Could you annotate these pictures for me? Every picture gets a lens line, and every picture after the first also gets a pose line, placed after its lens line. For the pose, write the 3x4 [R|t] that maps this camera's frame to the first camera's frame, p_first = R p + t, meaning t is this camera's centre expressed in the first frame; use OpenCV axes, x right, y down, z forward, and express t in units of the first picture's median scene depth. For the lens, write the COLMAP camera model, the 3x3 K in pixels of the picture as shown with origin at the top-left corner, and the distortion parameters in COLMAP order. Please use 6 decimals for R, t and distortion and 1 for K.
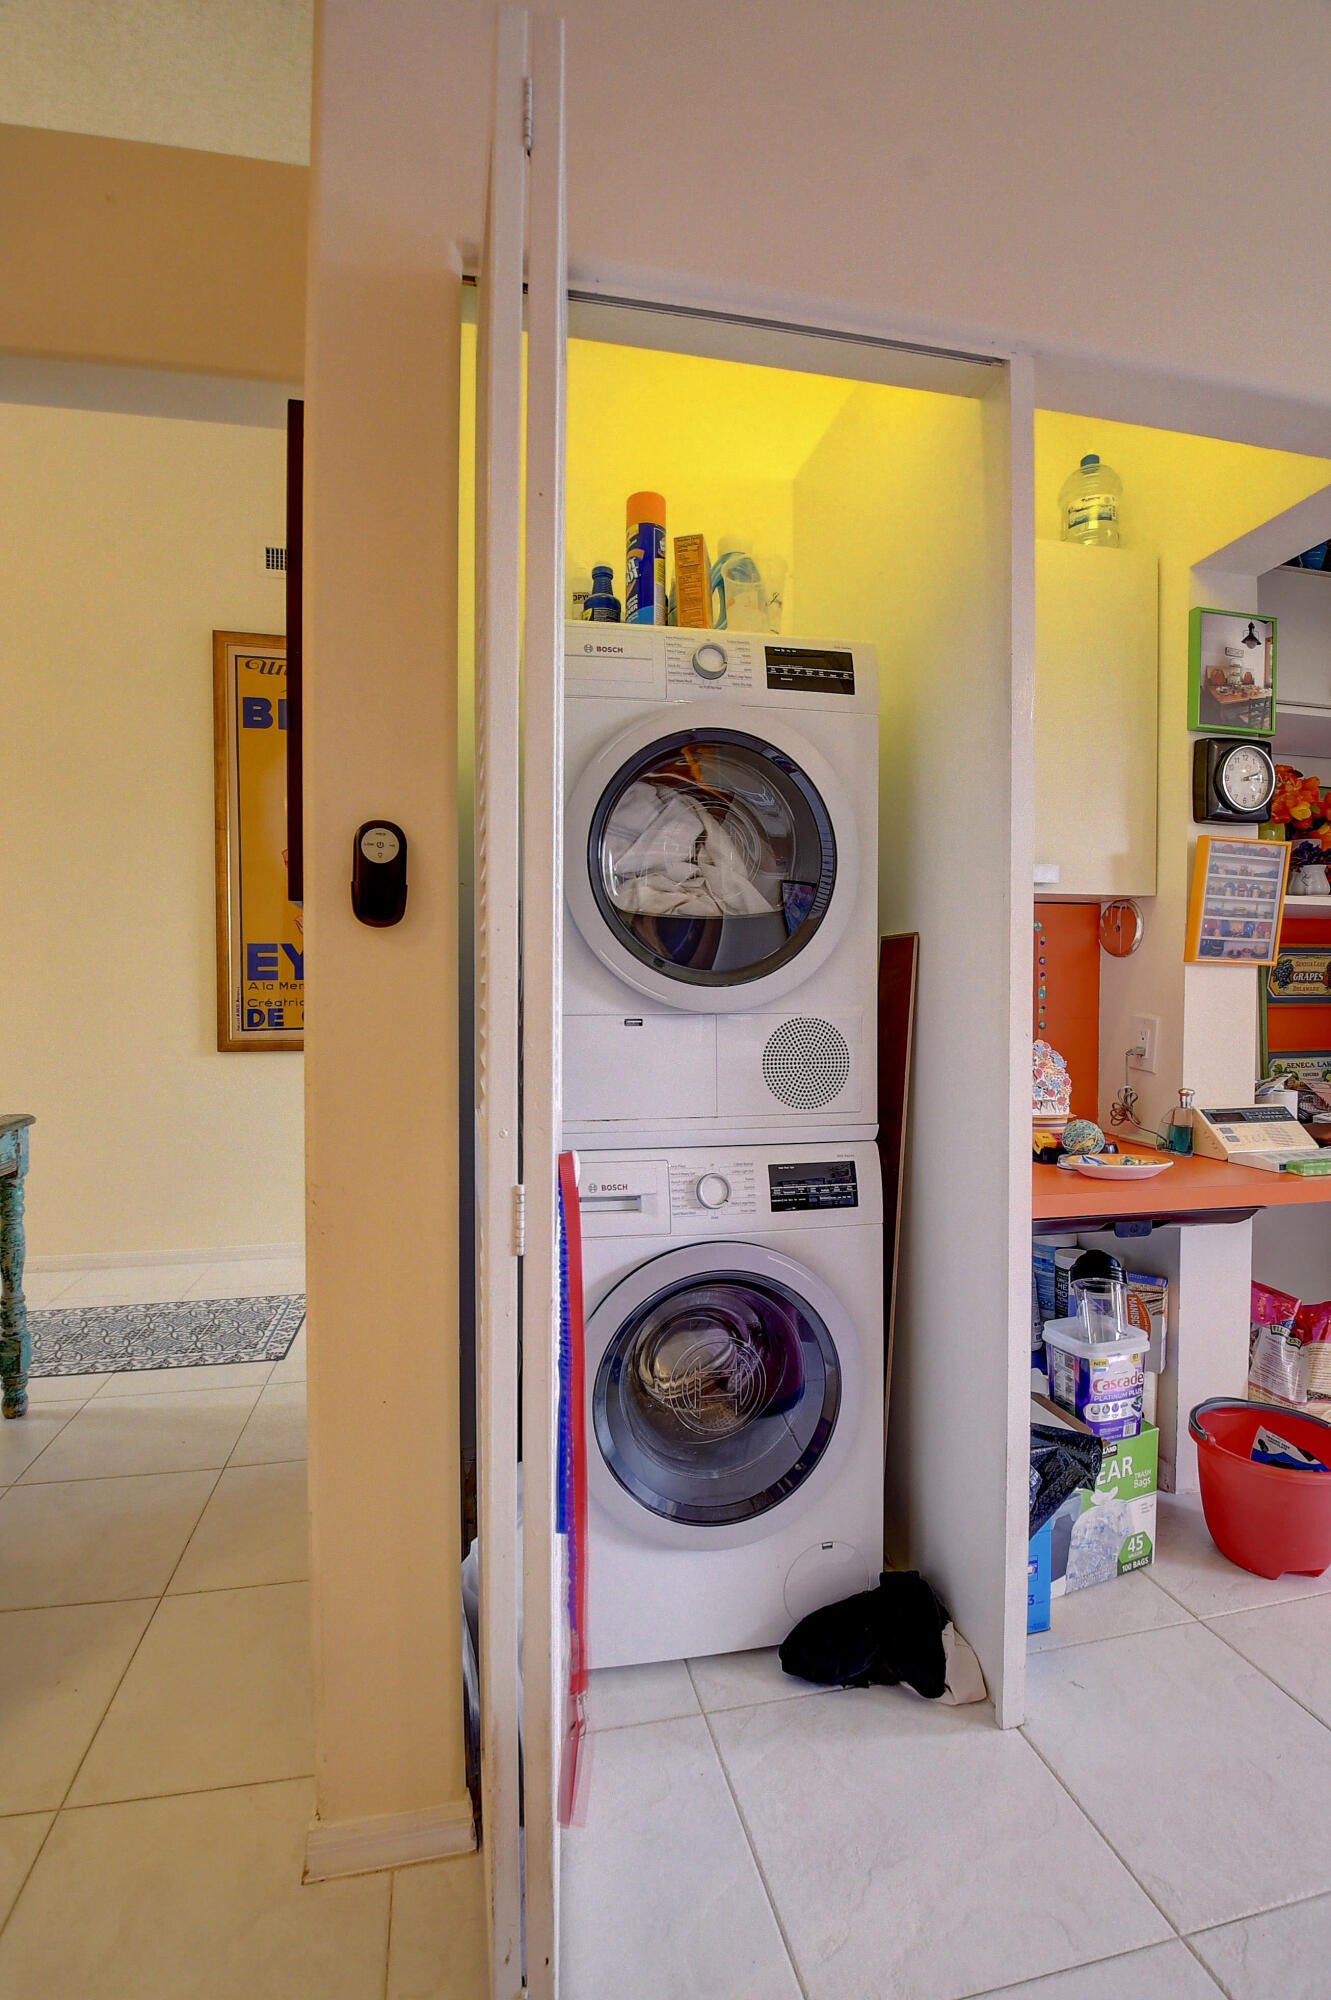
lens RADIAL K [[867.9, 0, 624.0], [0, 867.9, 1007.2], [0, 0, 1]] dist [-0.001345, -0.018658]
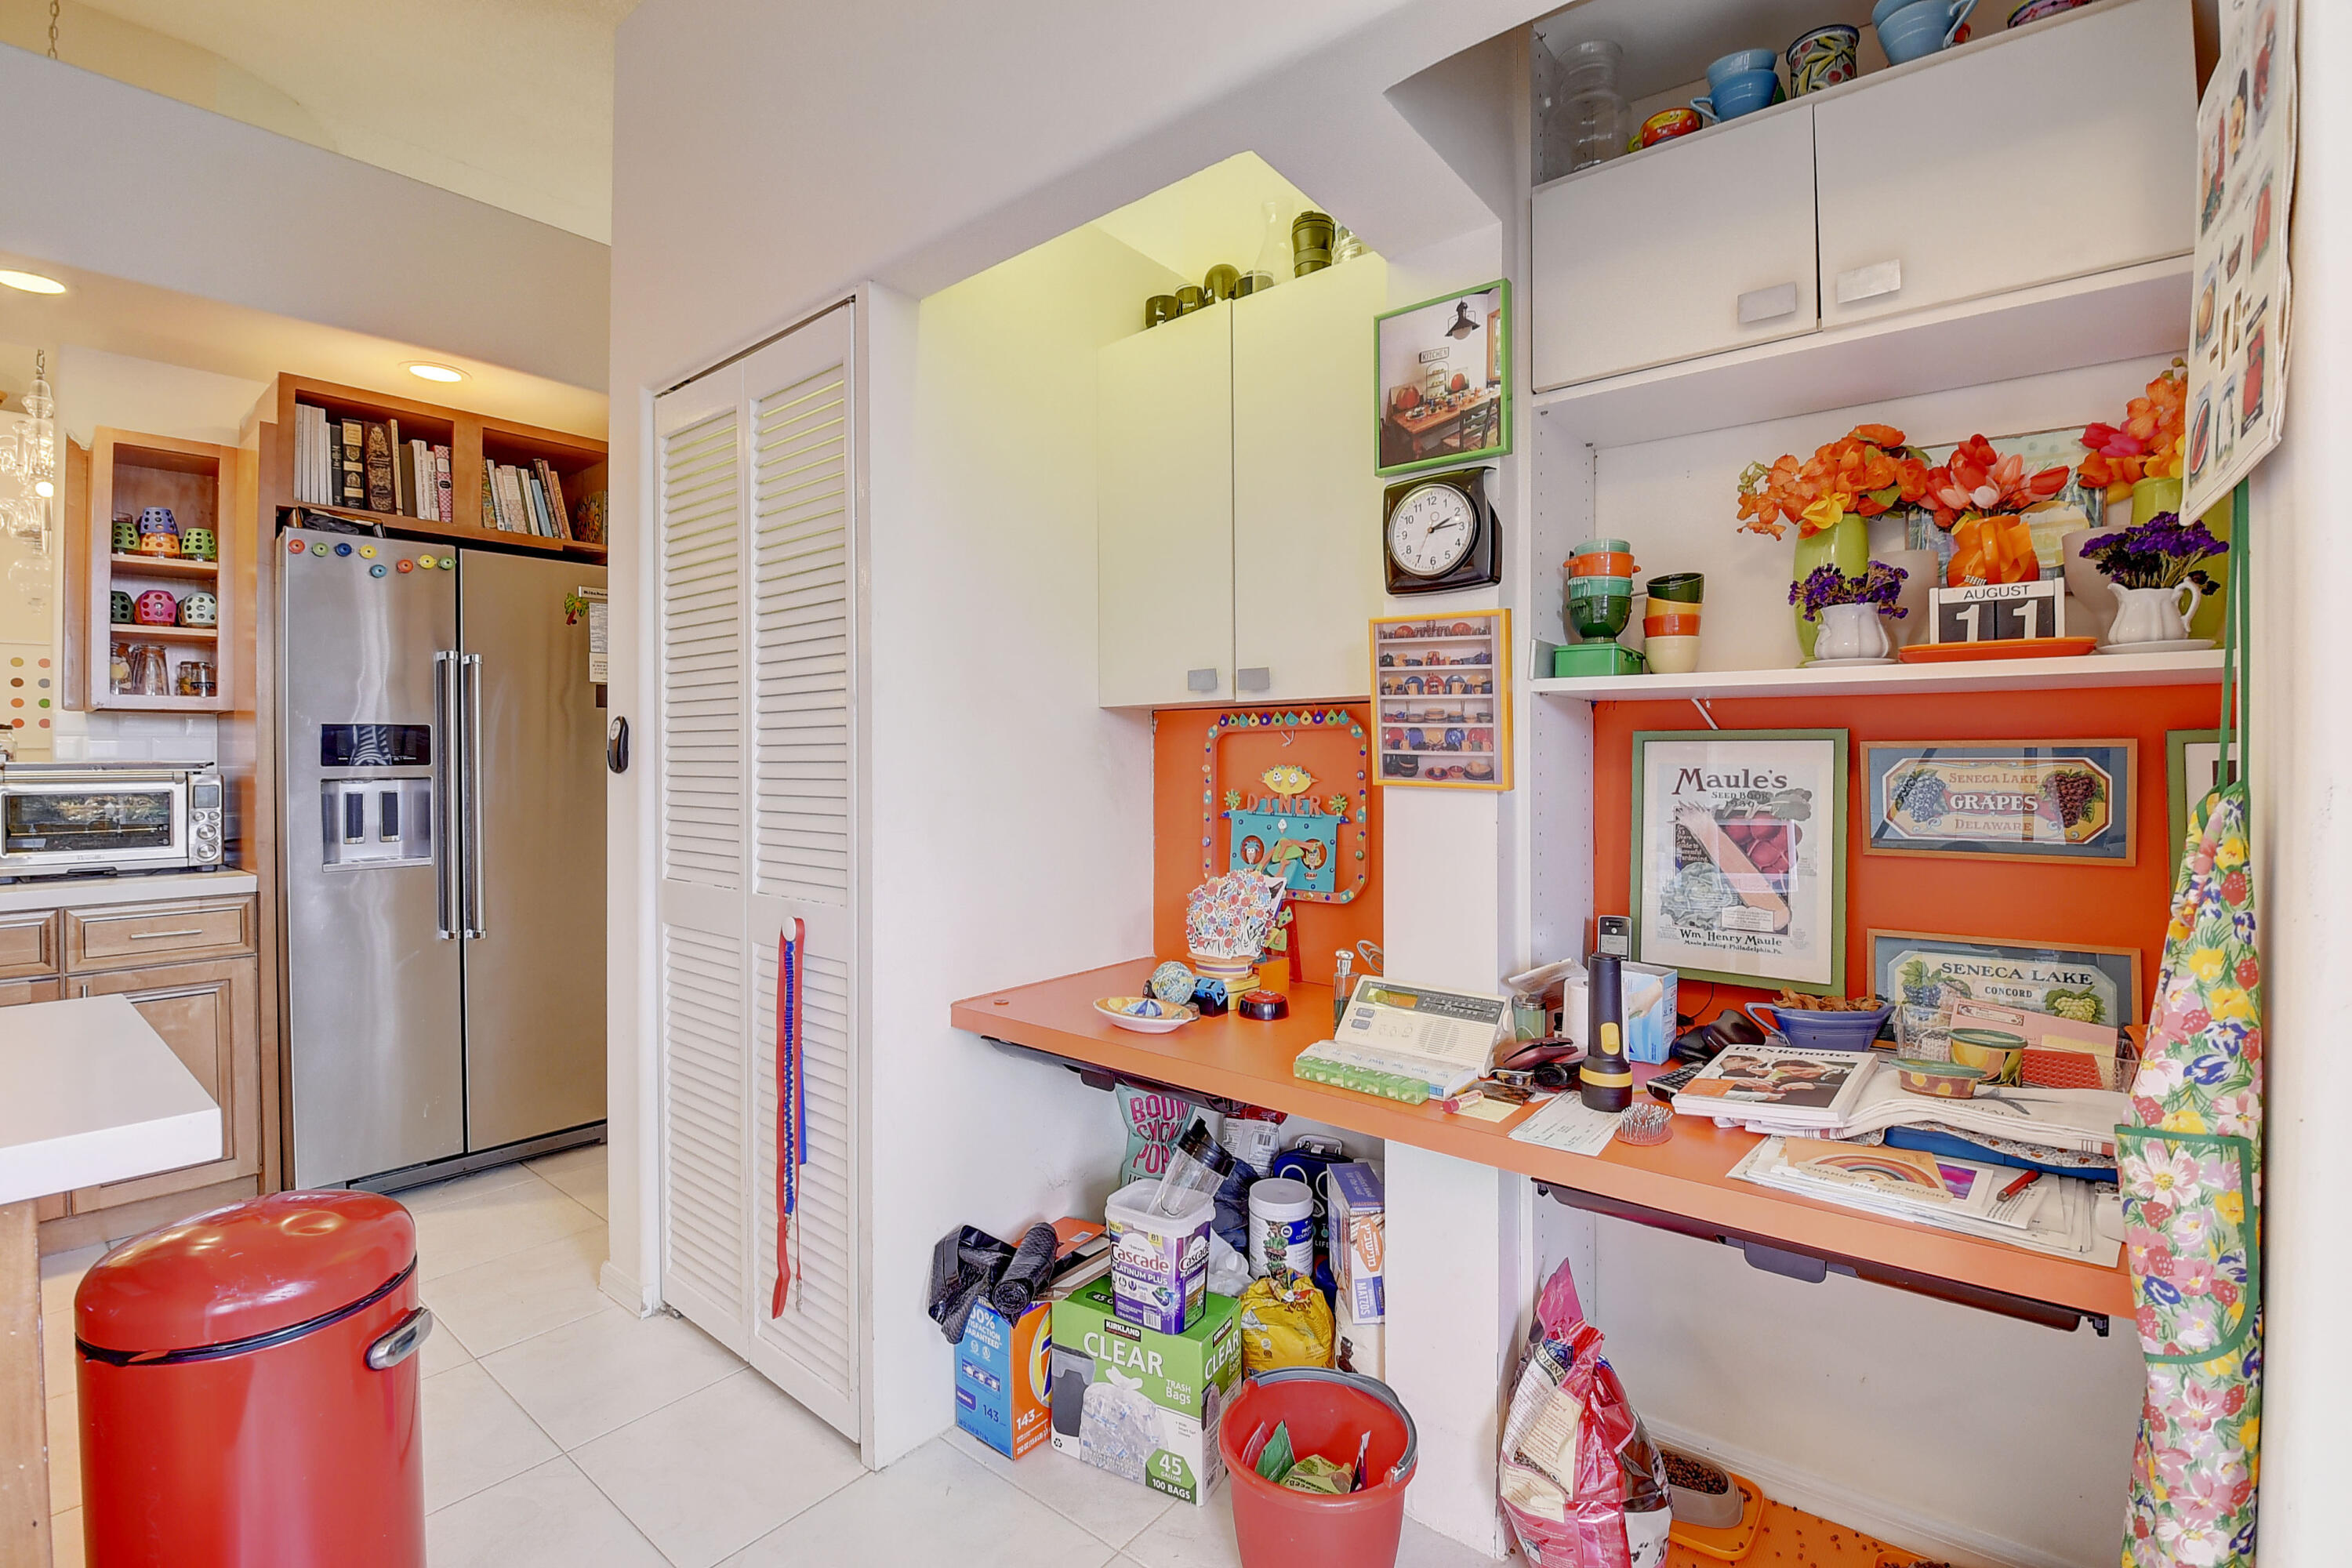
lens RADIAL K [[1053.9, 0, 1153.5], [0, 1053.9, 755.9], [0, 0, 1]] dist [-0.000169, -0.015511]
pose [[0.637495, -0.004536, -0.770441, 1.233541], [-0.013758, 0.999756, -0.017270, -0.058581], [0.770331, 0.021609, 0.637278, 0.264410]]
